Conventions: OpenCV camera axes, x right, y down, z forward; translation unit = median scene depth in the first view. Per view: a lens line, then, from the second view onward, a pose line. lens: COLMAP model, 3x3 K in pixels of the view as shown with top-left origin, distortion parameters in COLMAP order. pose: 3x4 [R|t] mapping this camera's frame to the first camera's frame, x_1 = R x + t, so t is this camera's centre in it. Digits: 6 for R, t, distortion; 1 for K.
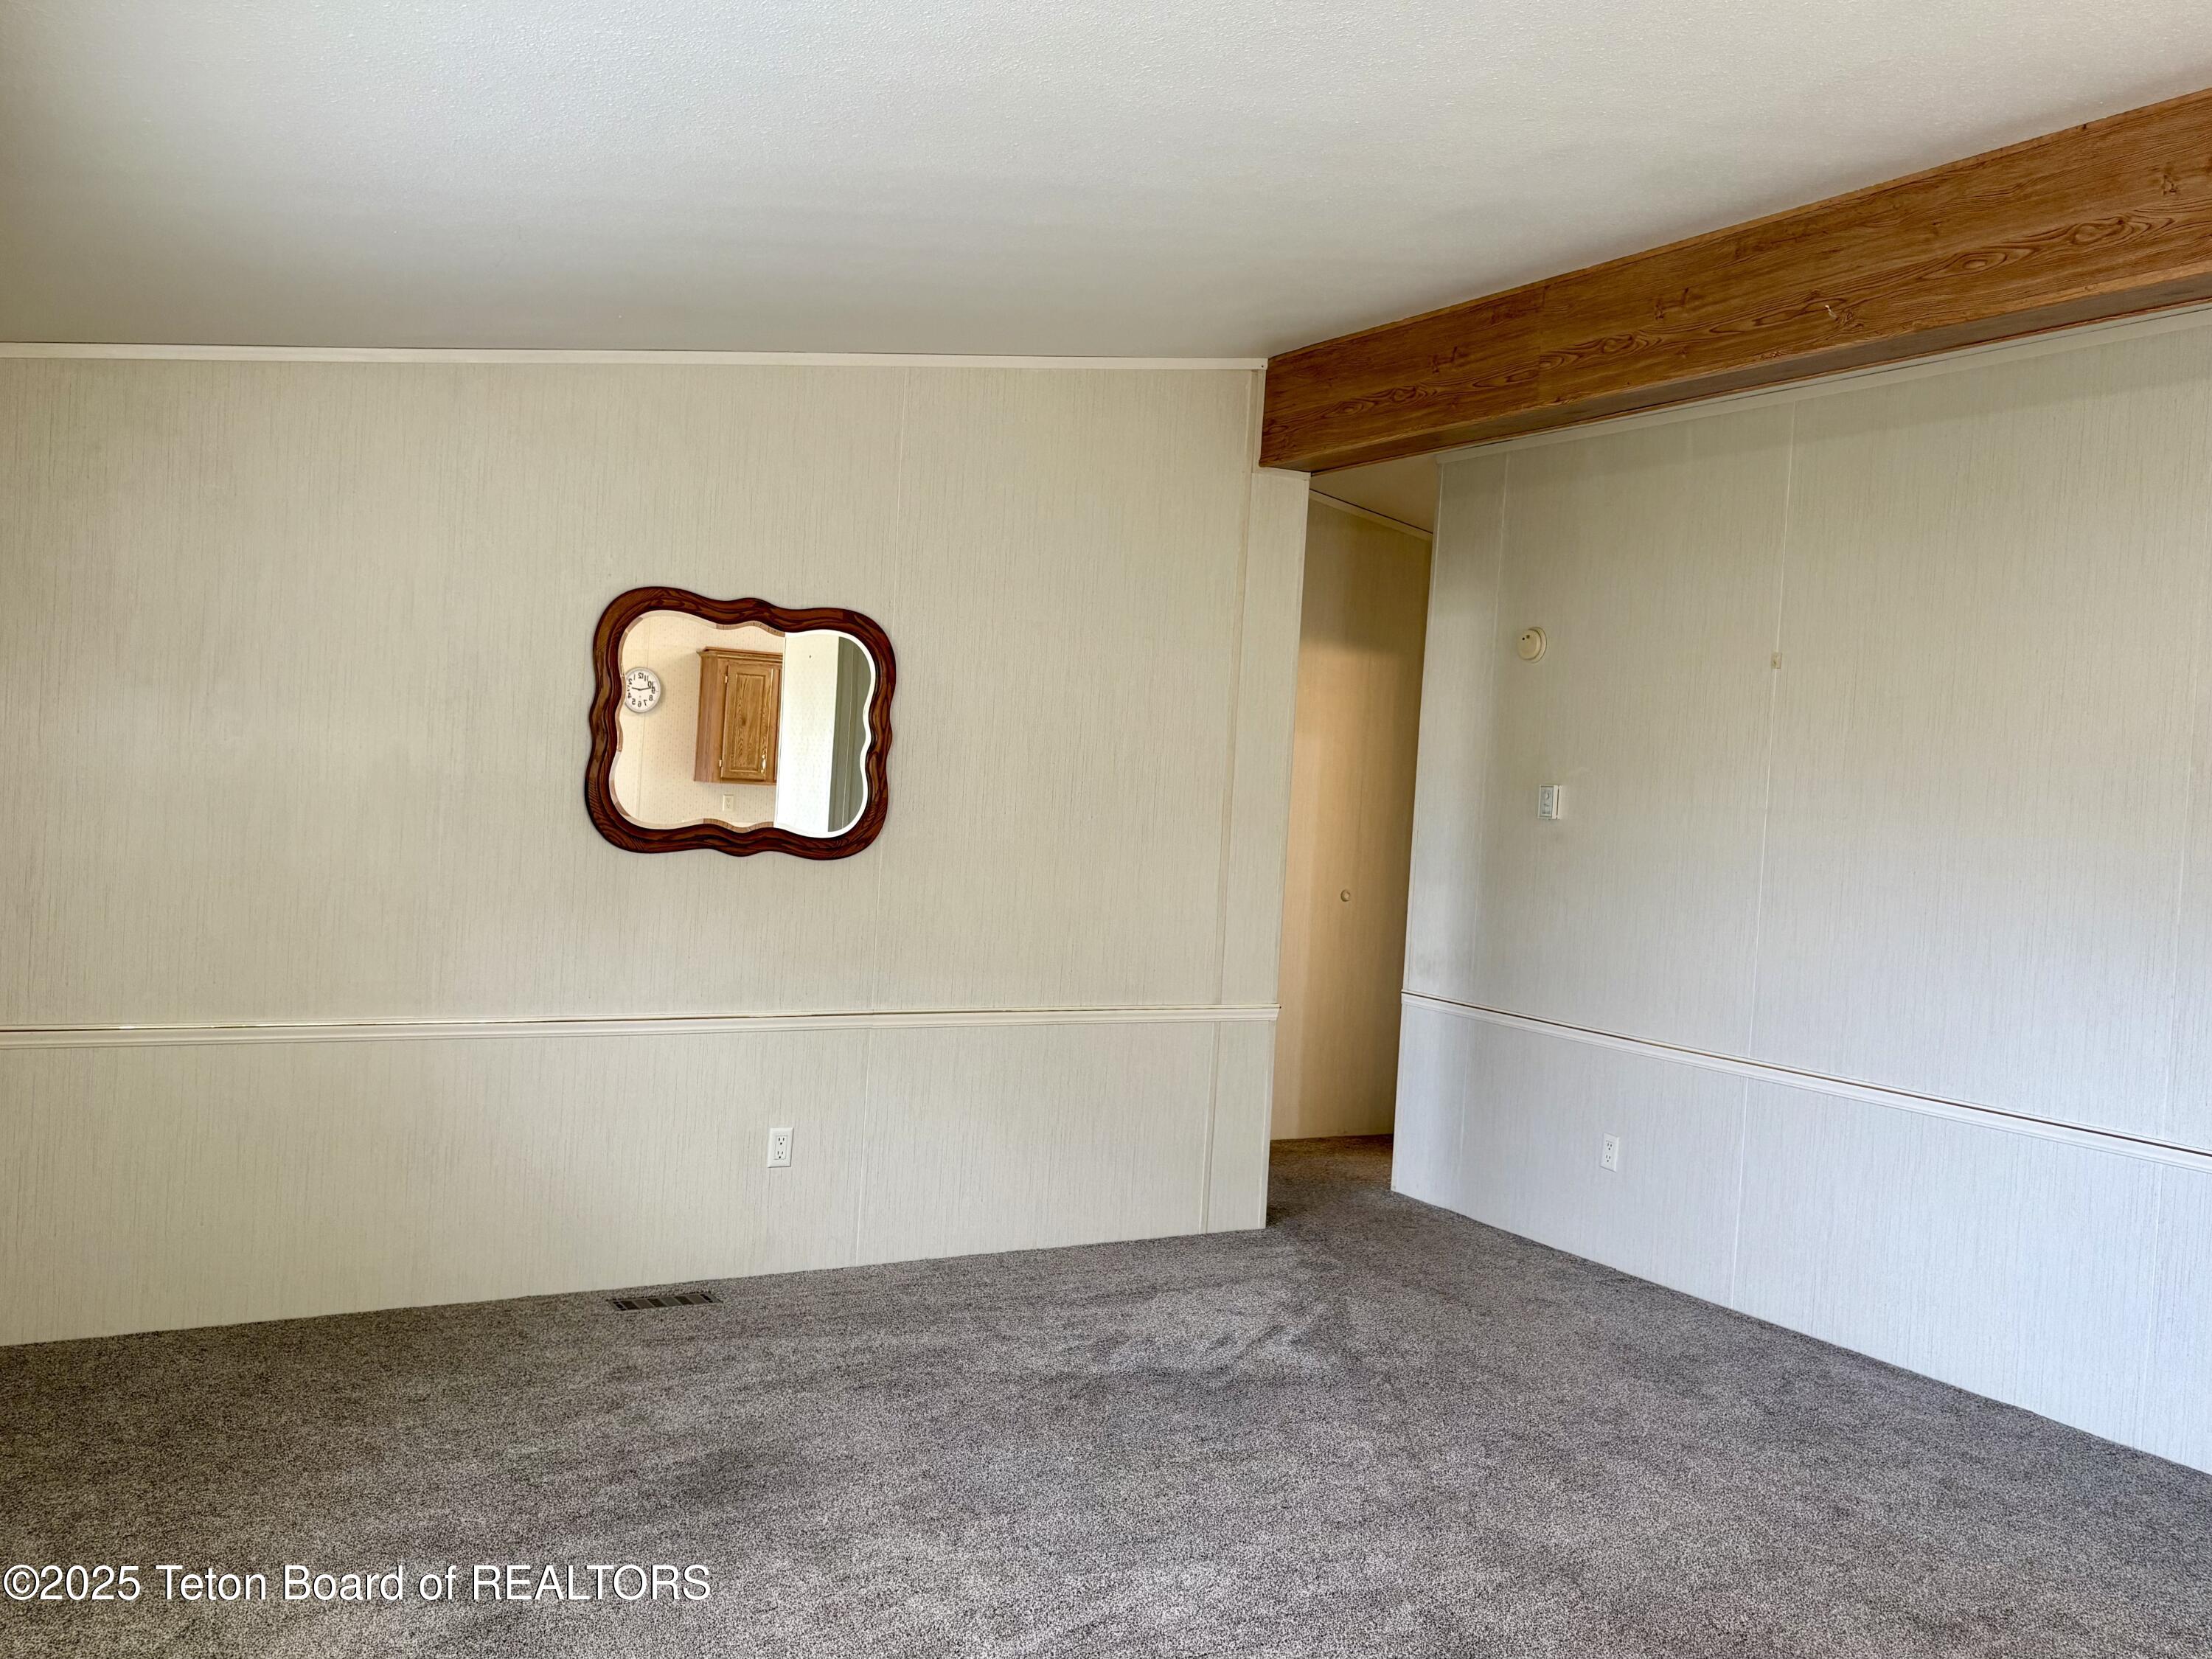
lens RADIAL K [[1797.4, 0, 1106.3], [0, 1797.4, 815.6], [0, 0, 1]] dist [0.030381, -0.009319]
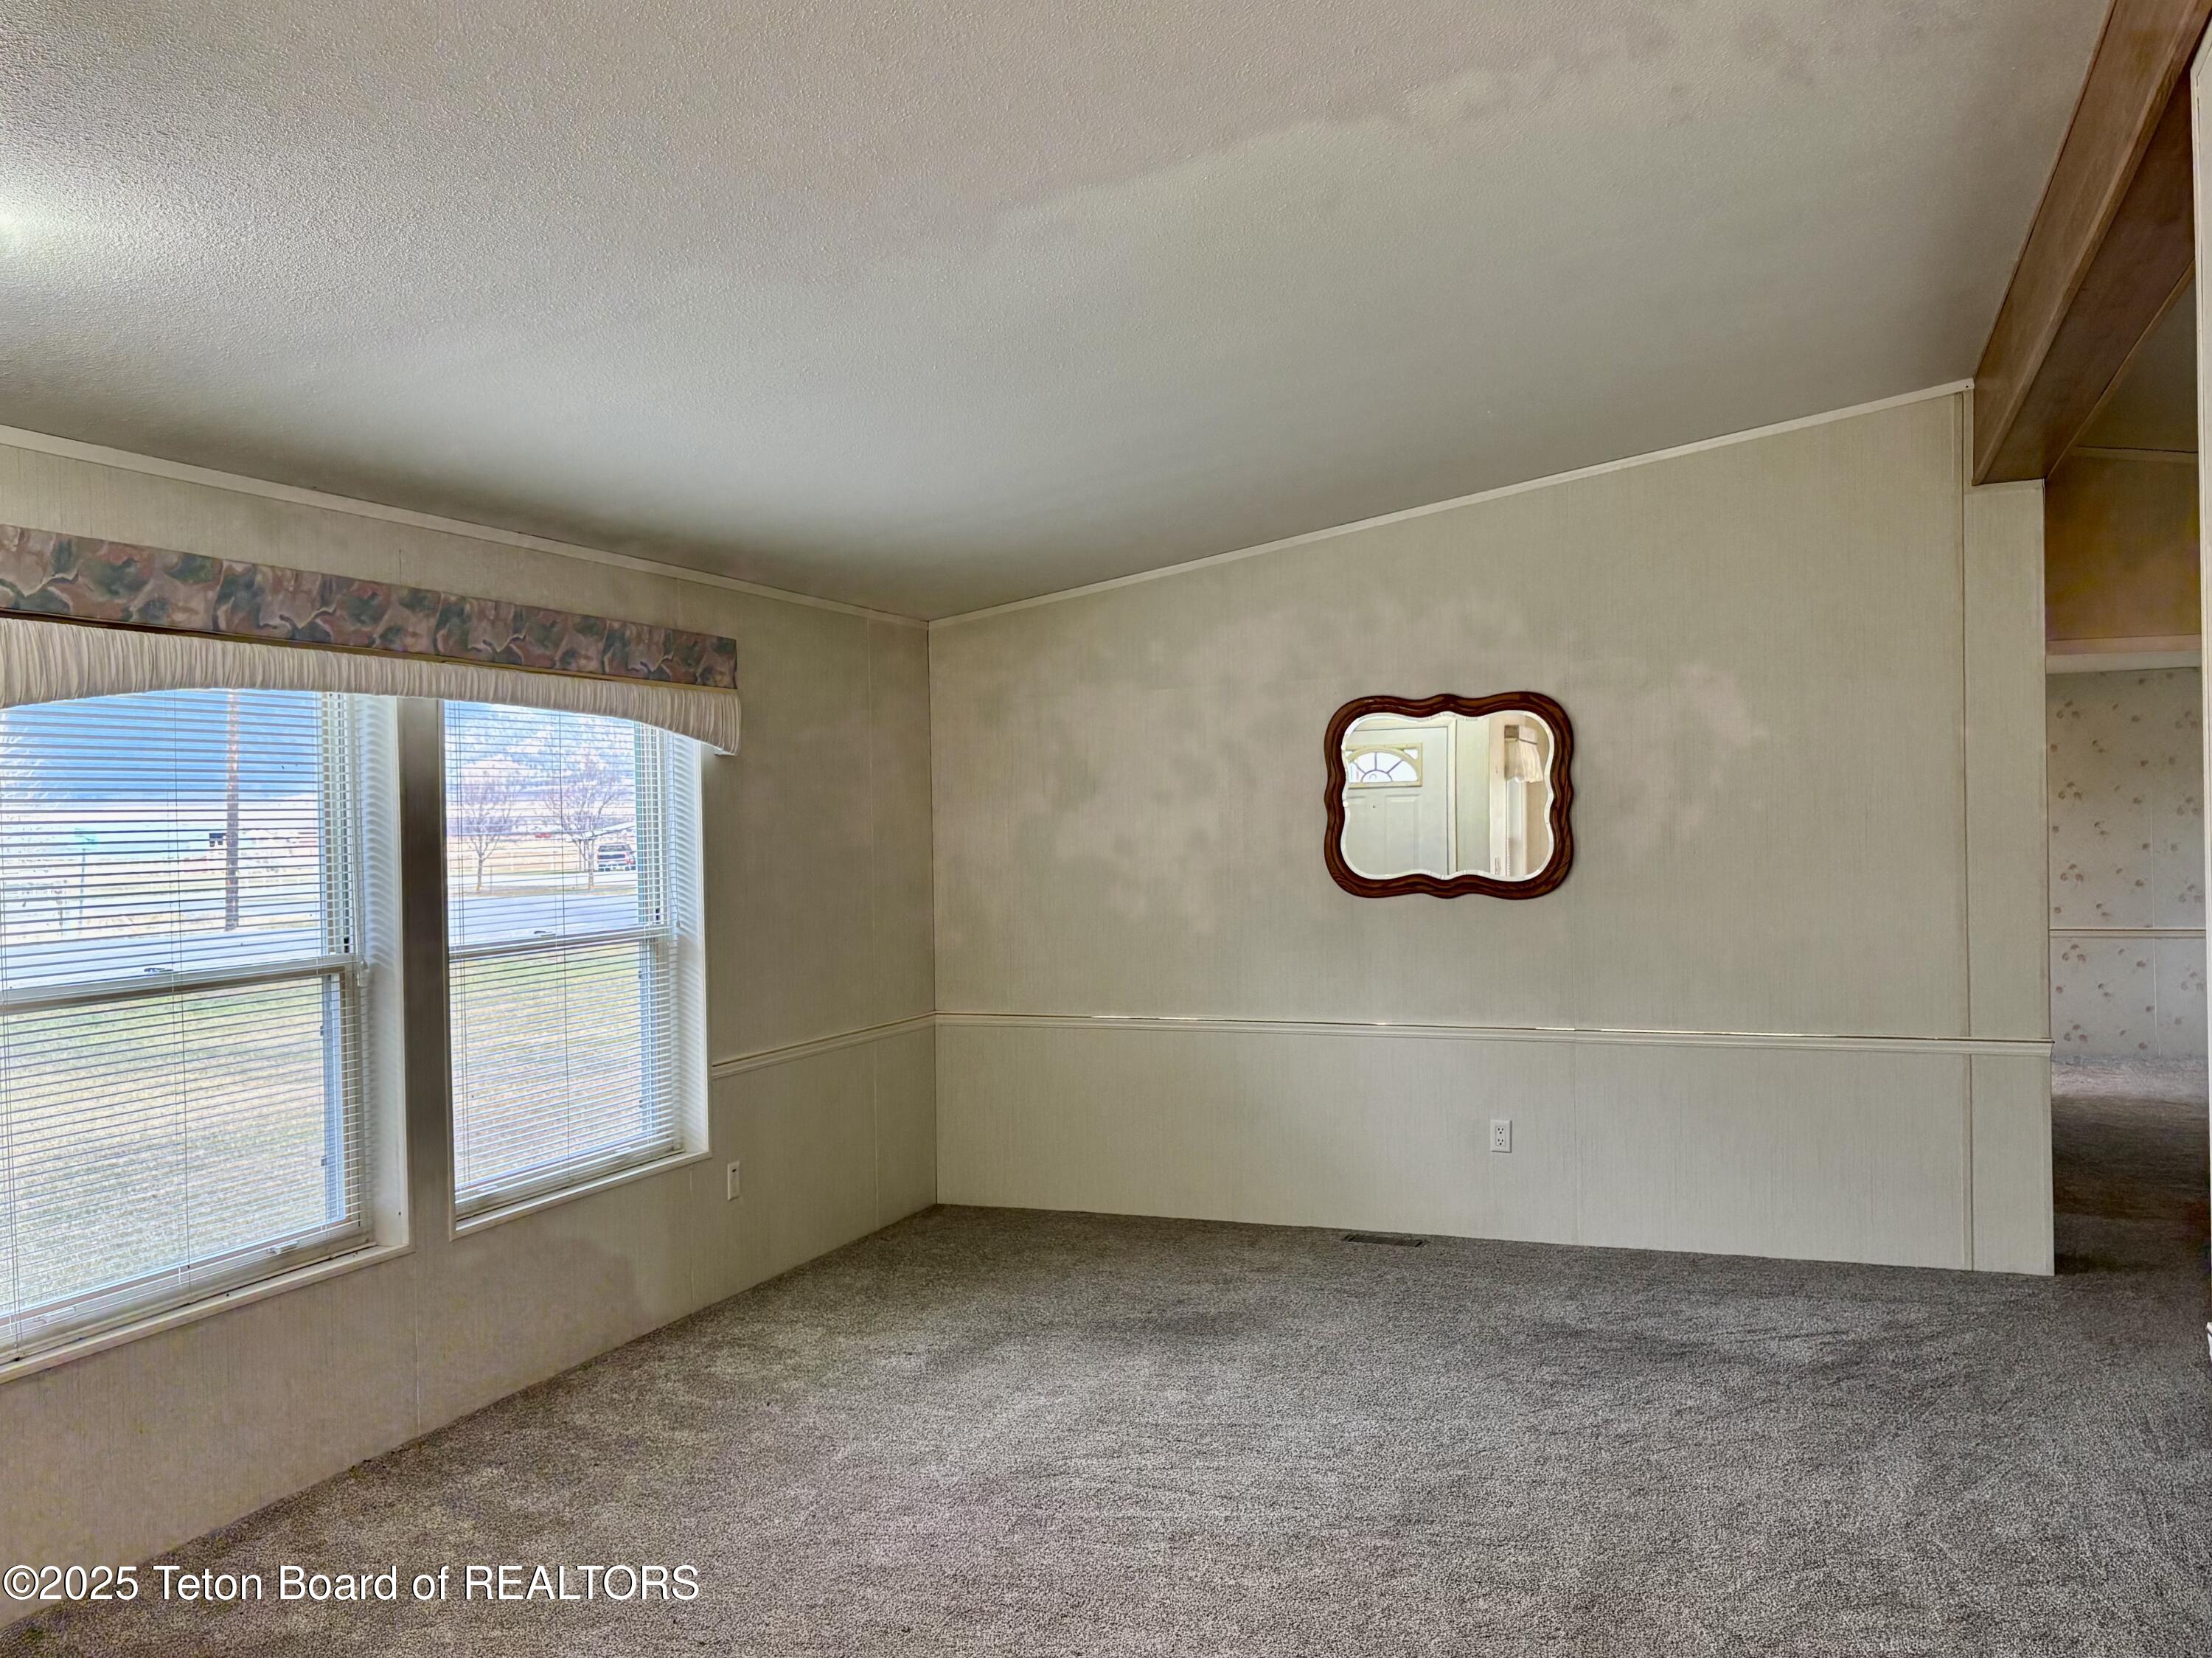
lens RADIAL K [[1684.0, 0, 1105.7], [0, 1684.0, 822.2], [0, 0, 1]] dist [0.040213, -0.011667]
pose [[0.669263, -0.071448, -0.739583, 0.537836], [0.033400, 0.997253, -0.066116, 0.041139], [0.742275, 0.019547, 0.669811, 0.028498]]
